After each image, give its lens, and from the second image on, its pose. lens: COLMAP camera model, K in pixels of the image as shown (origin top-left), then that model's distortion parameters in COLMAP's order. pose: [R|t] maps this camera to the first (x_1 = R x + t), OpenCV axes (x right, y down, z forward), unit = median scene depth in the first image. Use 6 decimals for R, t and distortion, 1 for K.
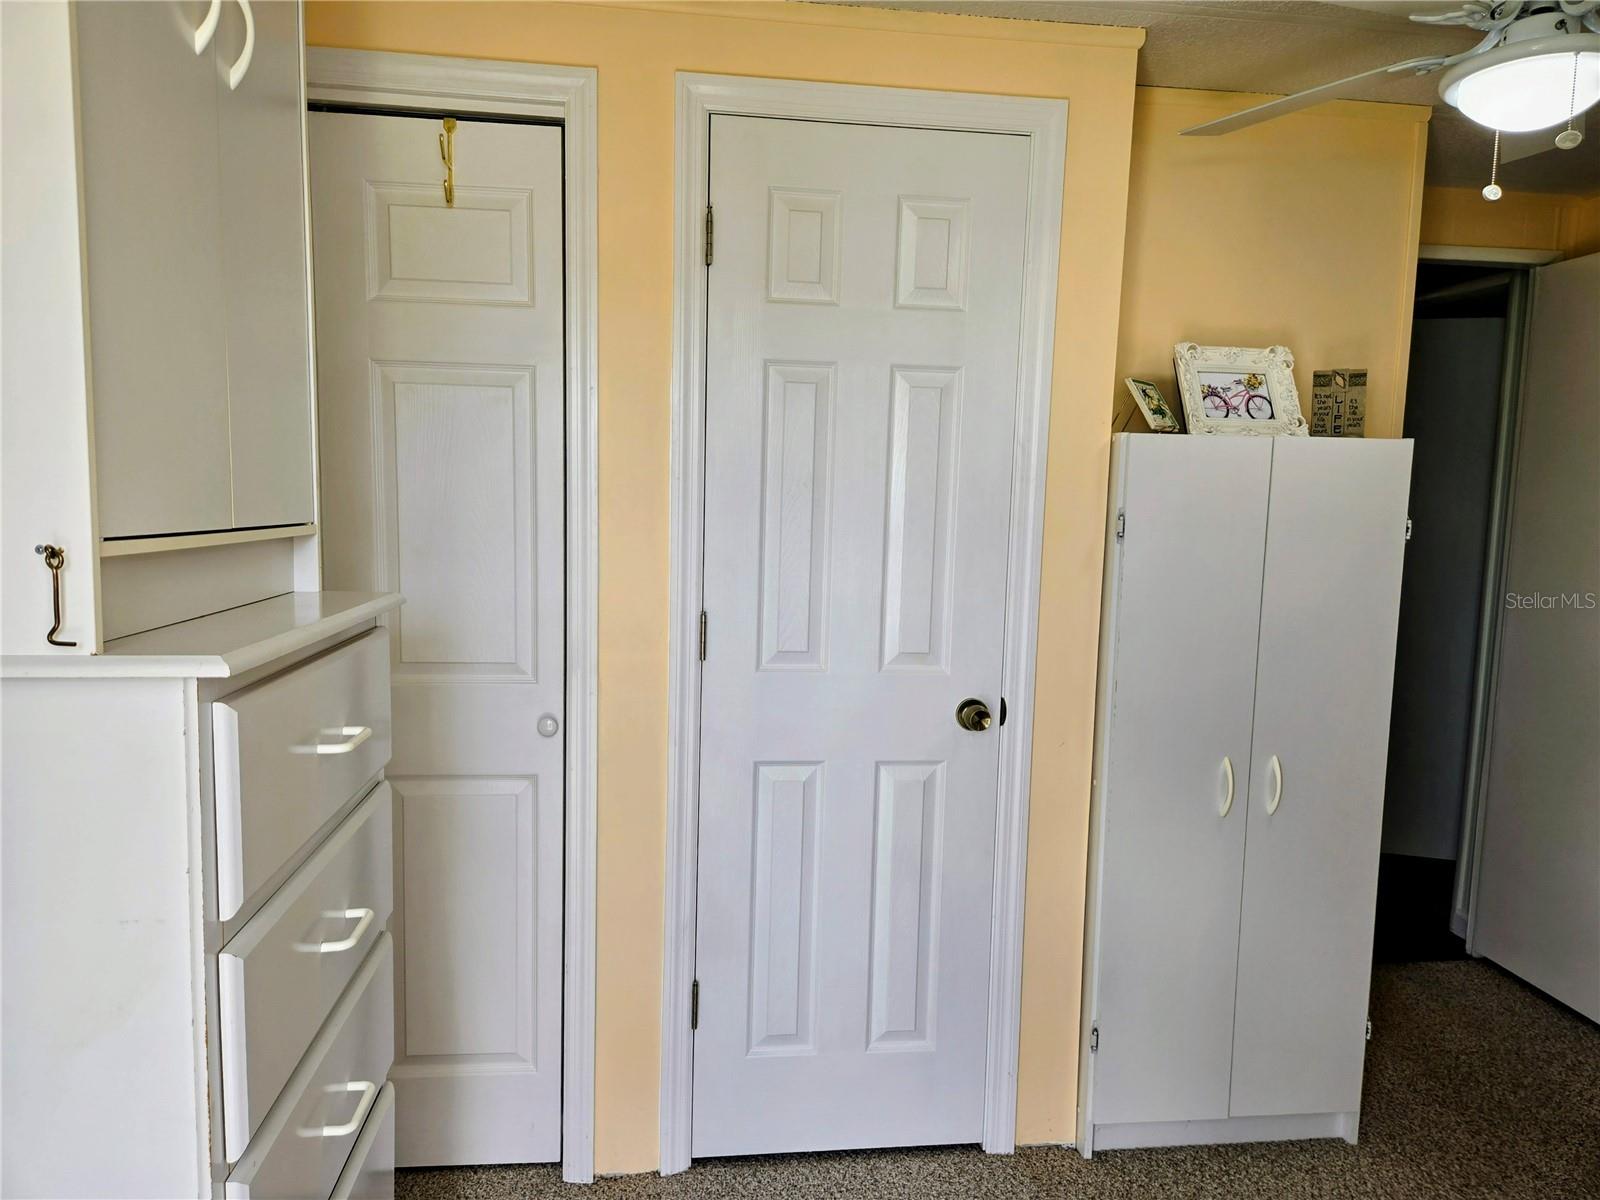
lens RADIAL K [[1106.6, 0, 811.9], [0, 1106.6, 612.3], [0, 0, 1]] dist [0.075550, -0.081571]
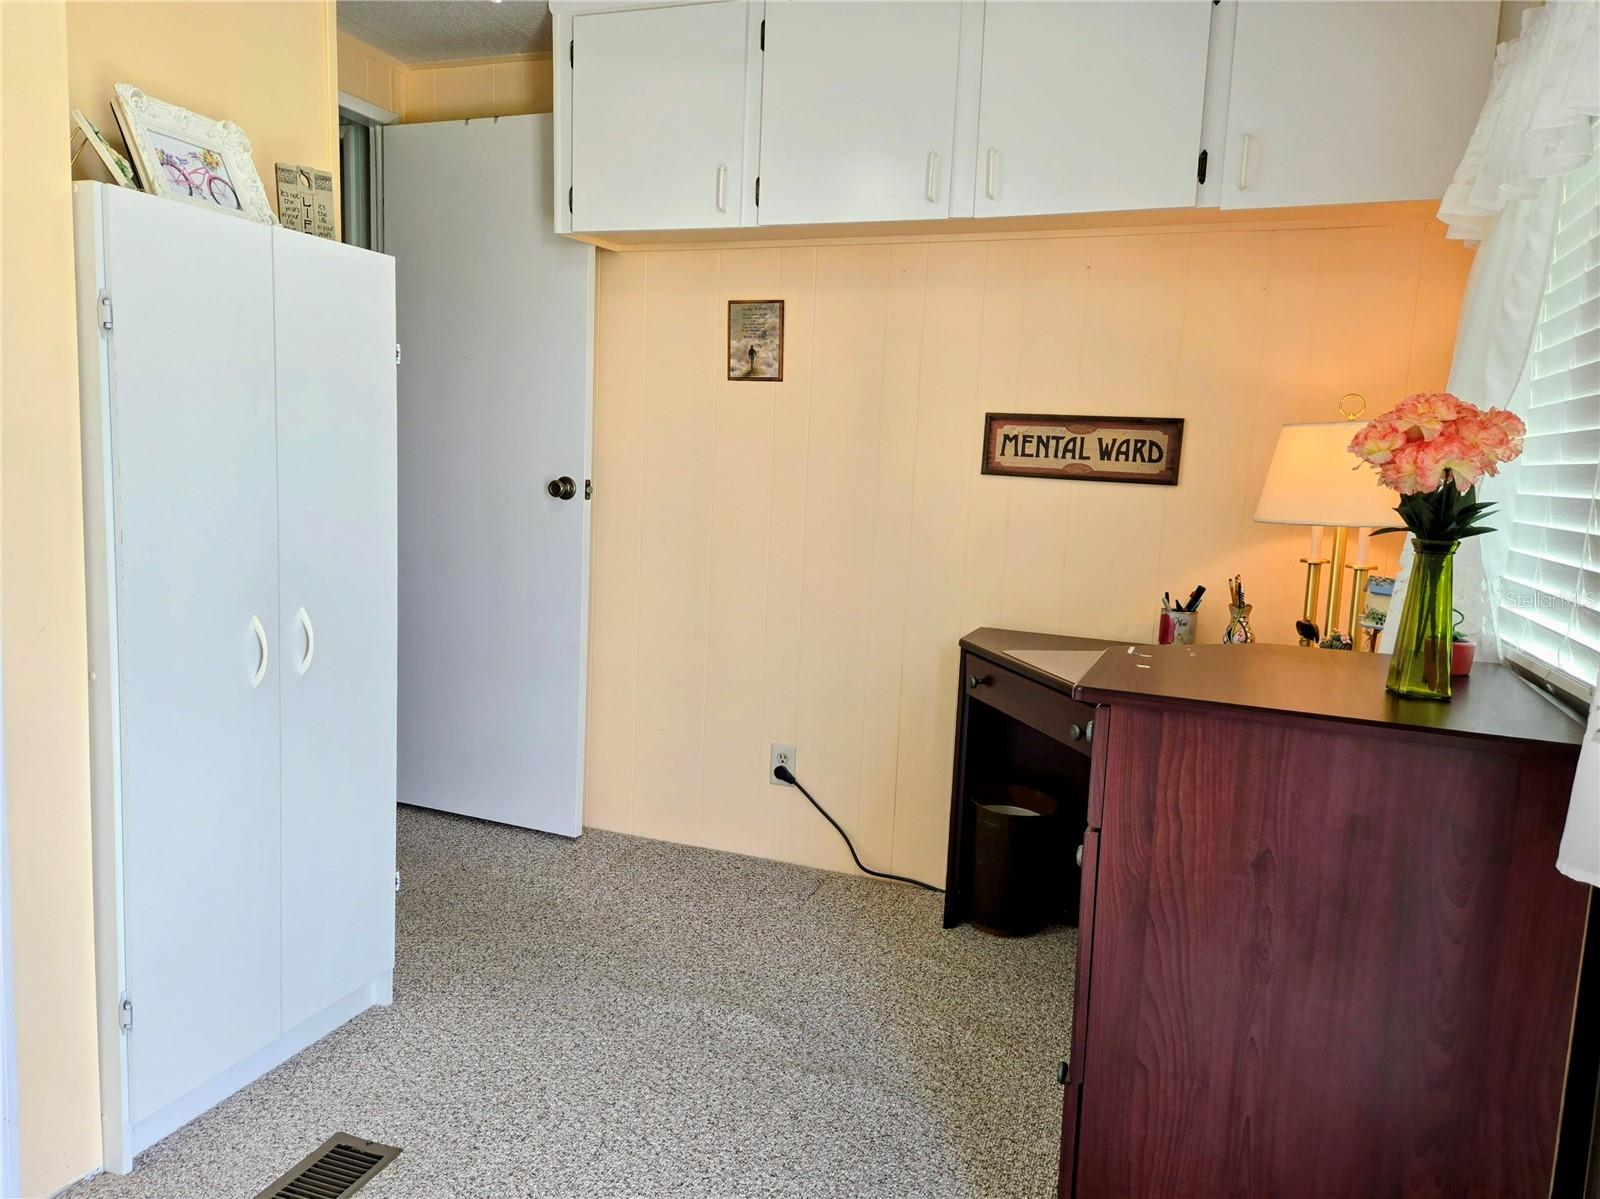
lens RADIAL K [[1106.6, 0, 811.9], [0, 1106.6, 611.8], [0, 0, 1]] dist [0.075550, -0.081571]
pose [[0.446892, -0.126727, 0.885566, -0.178377], [0.073321, 0.991774, 0.104924, 0.066993], [-0.891578, 0.018041, 0.452508, 0.246235]]
